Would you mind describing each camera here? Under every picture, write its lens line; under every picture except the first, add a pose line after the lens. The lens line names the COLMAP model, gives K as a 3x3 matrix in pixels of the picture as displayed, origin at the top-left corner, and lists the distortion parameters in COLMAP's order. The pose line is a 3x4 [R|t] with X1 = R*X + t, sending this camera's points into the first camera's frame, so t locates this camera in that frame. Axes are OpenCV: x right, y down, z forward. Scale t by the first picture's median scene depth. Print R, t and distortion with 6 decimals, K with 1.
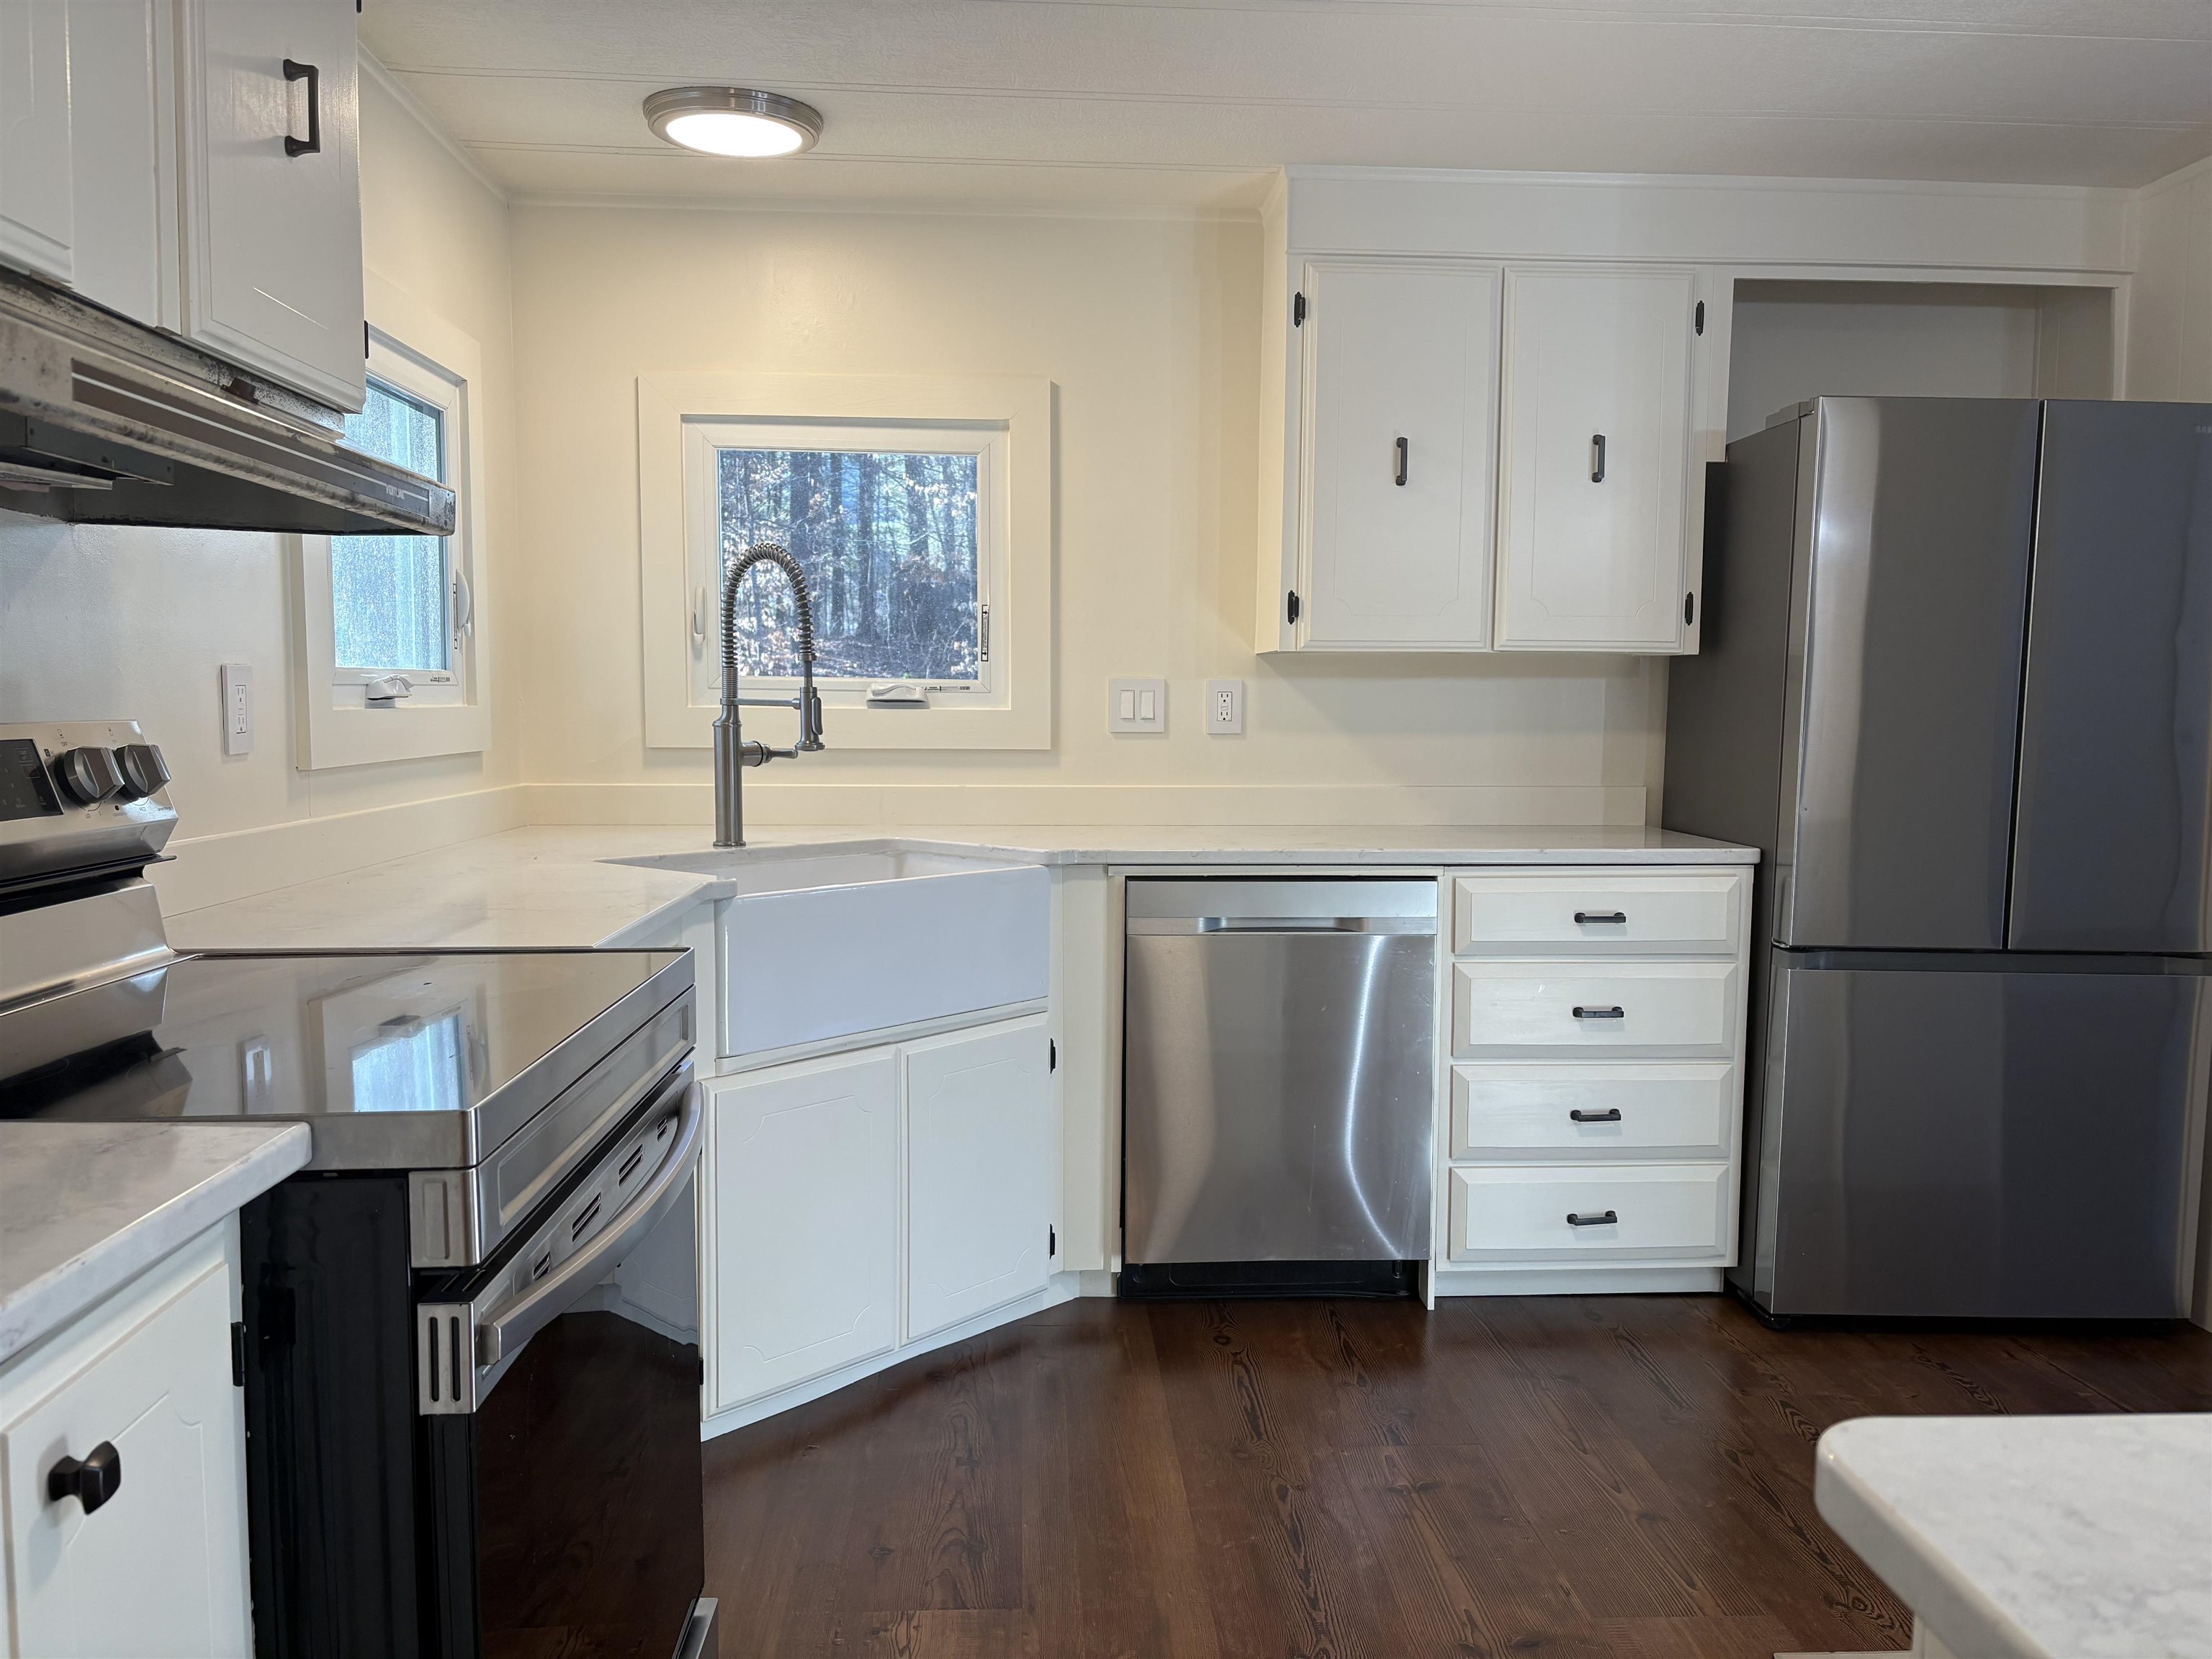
lens RADIAL K [[1658.7, 0, 1169.1], [0, 1658.7, 844.0], [0, 0, 1]] dist [0.055127, -0.000005]
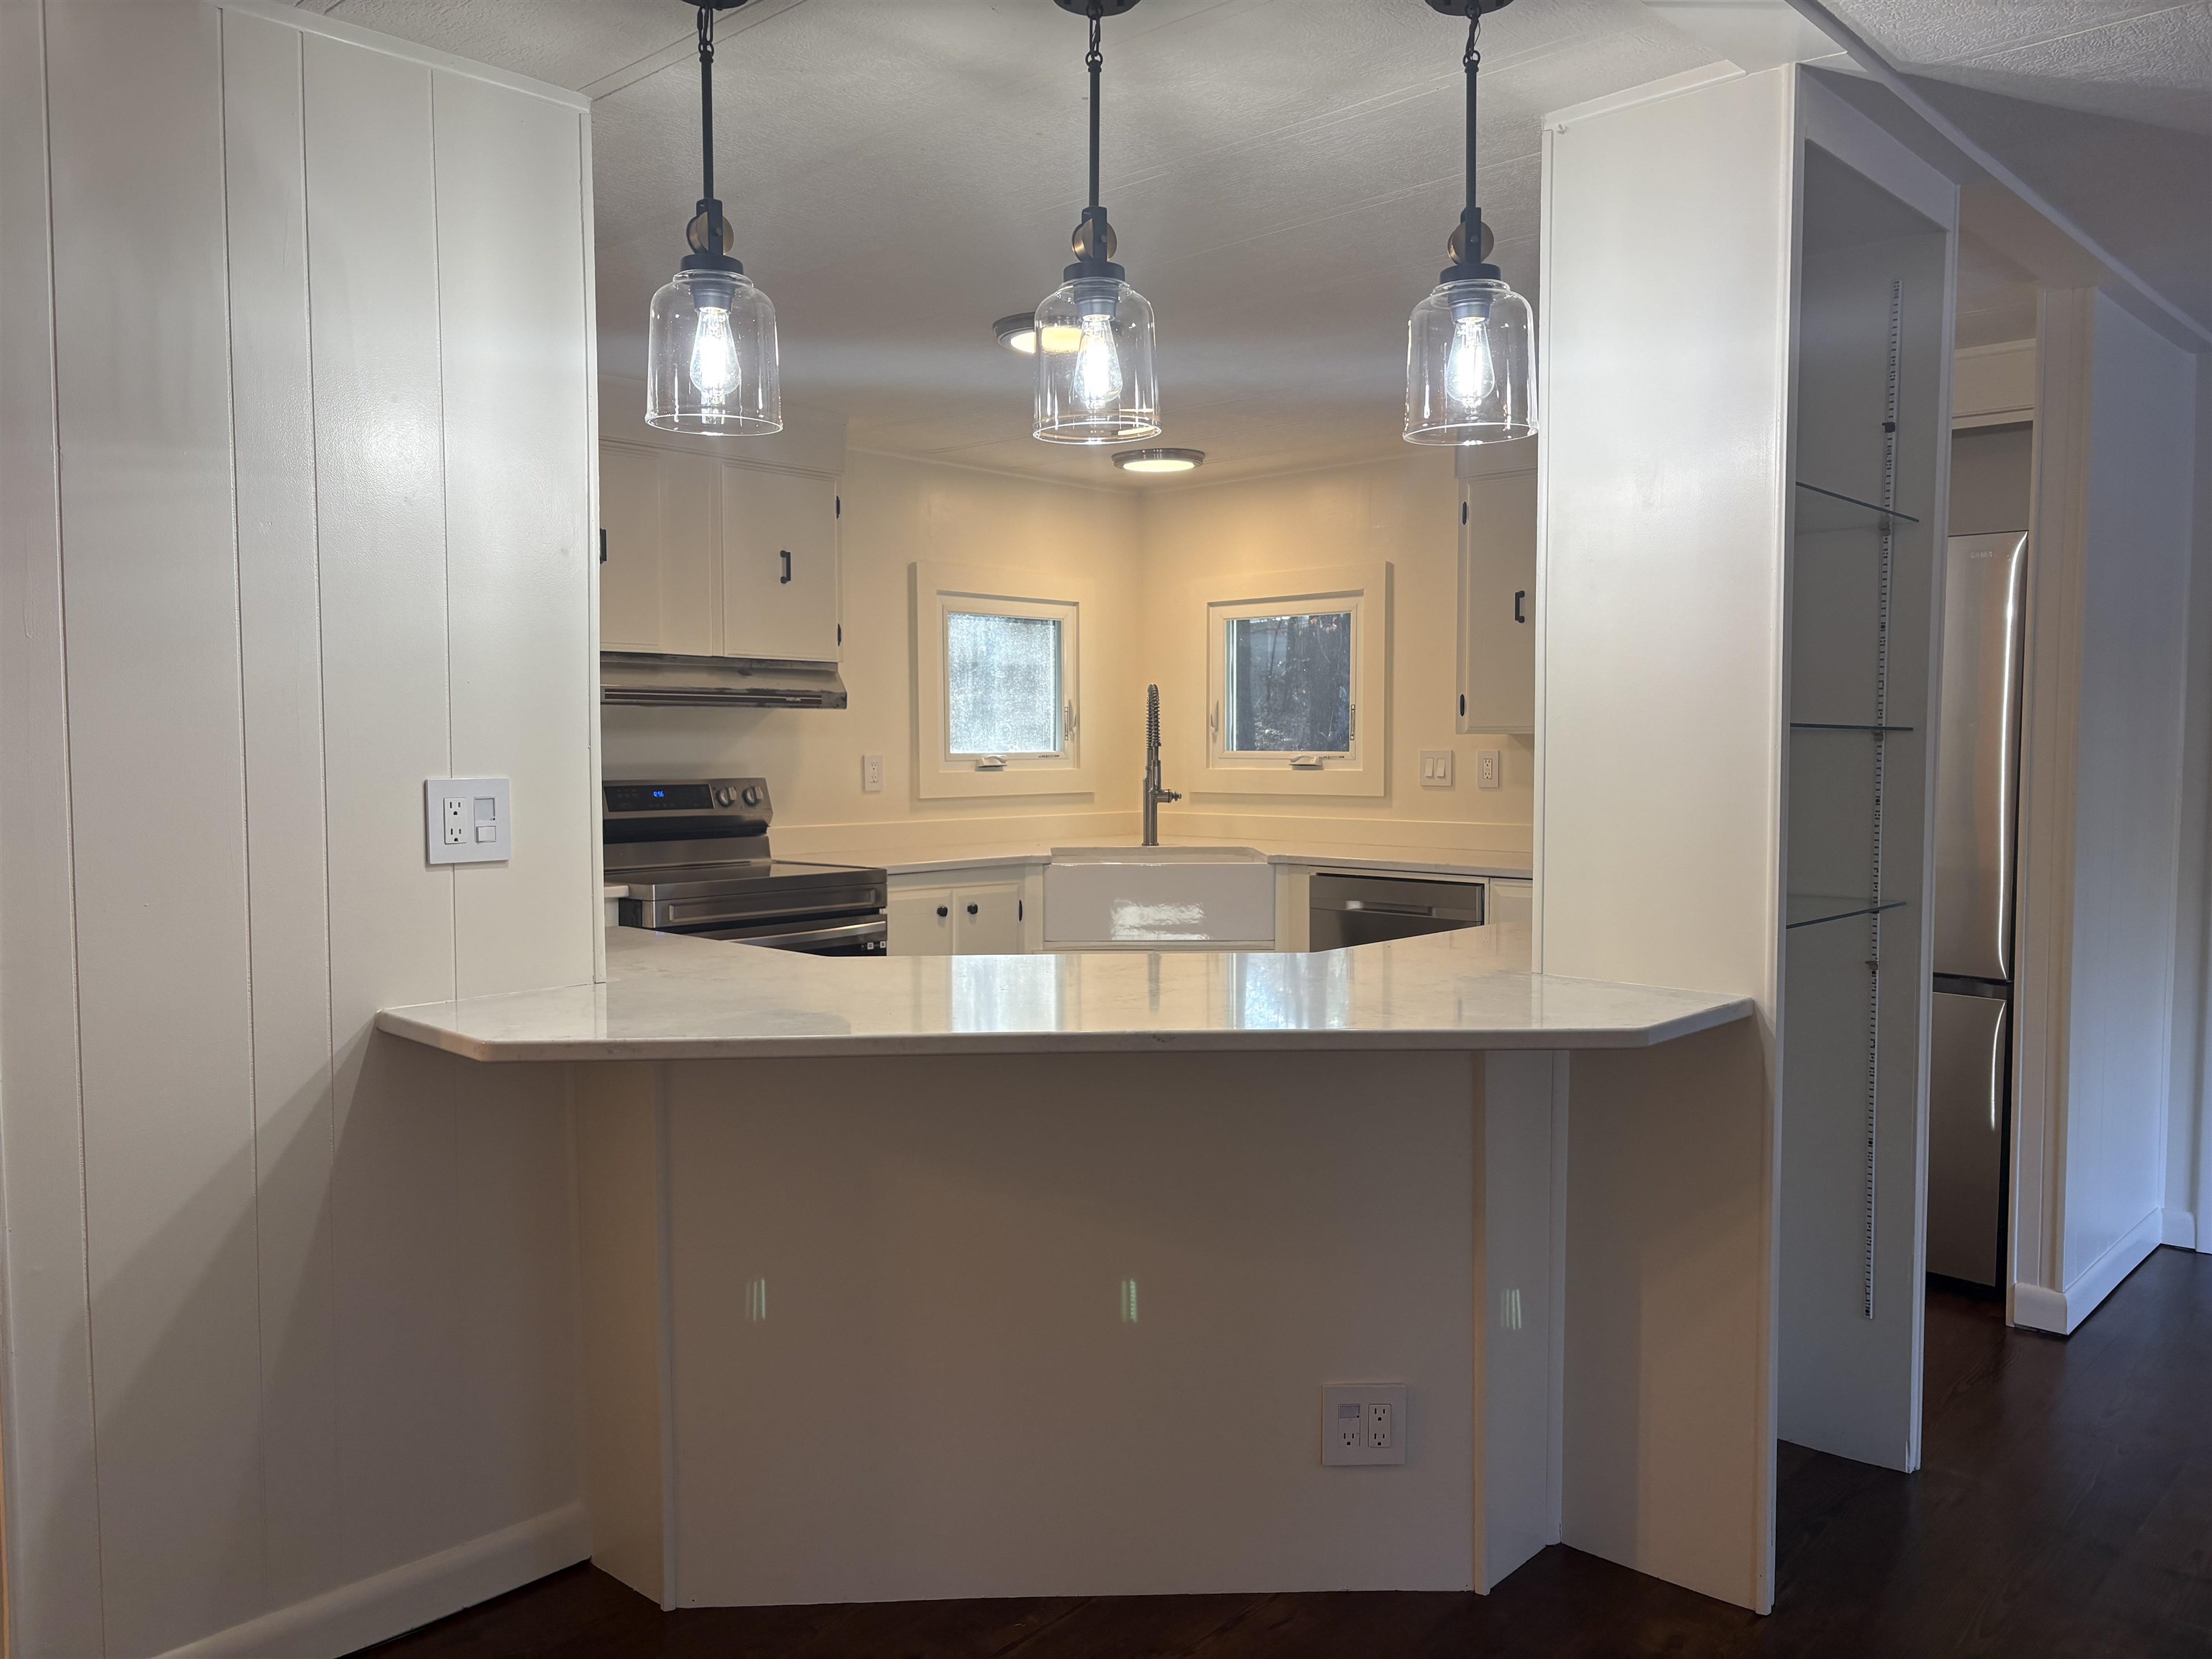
lens RADIAL K [[1694.1, 0, 1106.0], [0, 1694.1, 829.5], [0, 0, 1]] dist [0.027527, -0.001321]
pose [[0.672464, 0.031475, -0.739460, 1.022032], [-0.057459, 0.998300, -0.009761, 0.004587], [0.737896, 0.049053, 0.673129, -0.282109]]
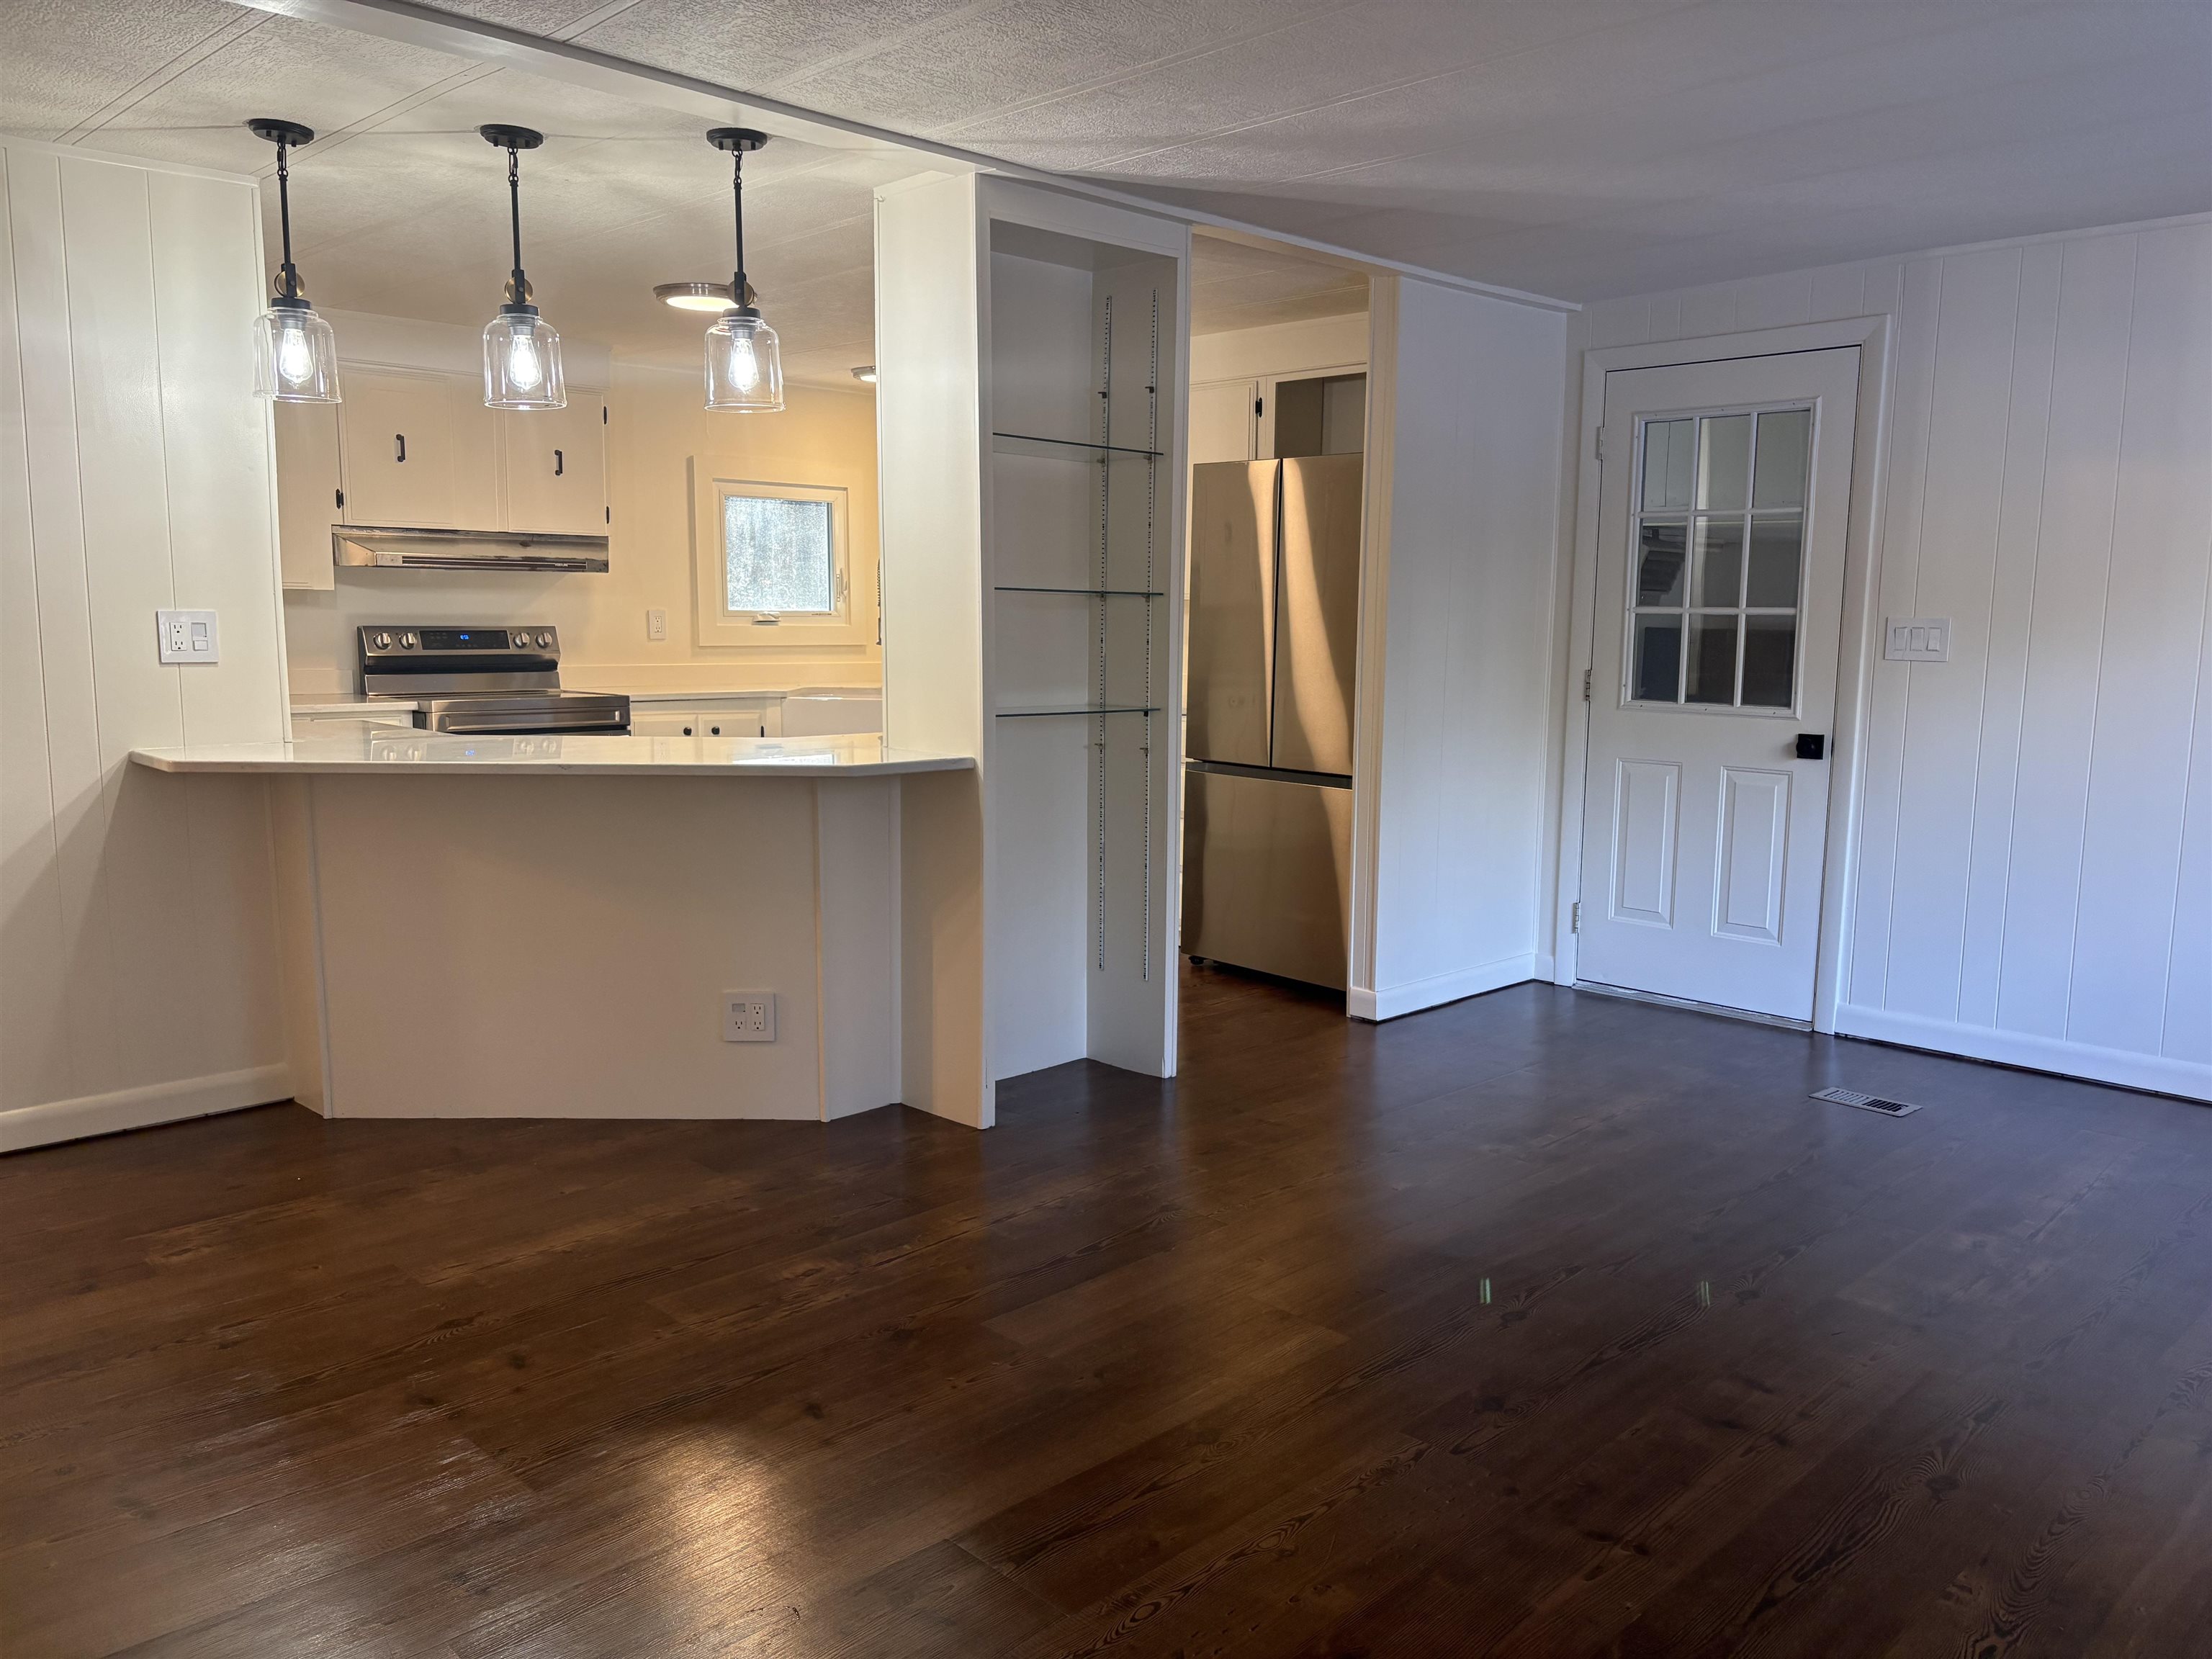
lens RADIAL K [[1713.6, 0, 1106.0], [0, 1713.6, 829.5], [0, 0, 1]] dist [0.037435, 0.011029]
pose [[0.640927, 0.096052, -0.761568, 1.650677], [-0.069413, 0.995328, 0.067118, 0.017482], [0.764457, 0.009845, 0.644600, -0.282969]]
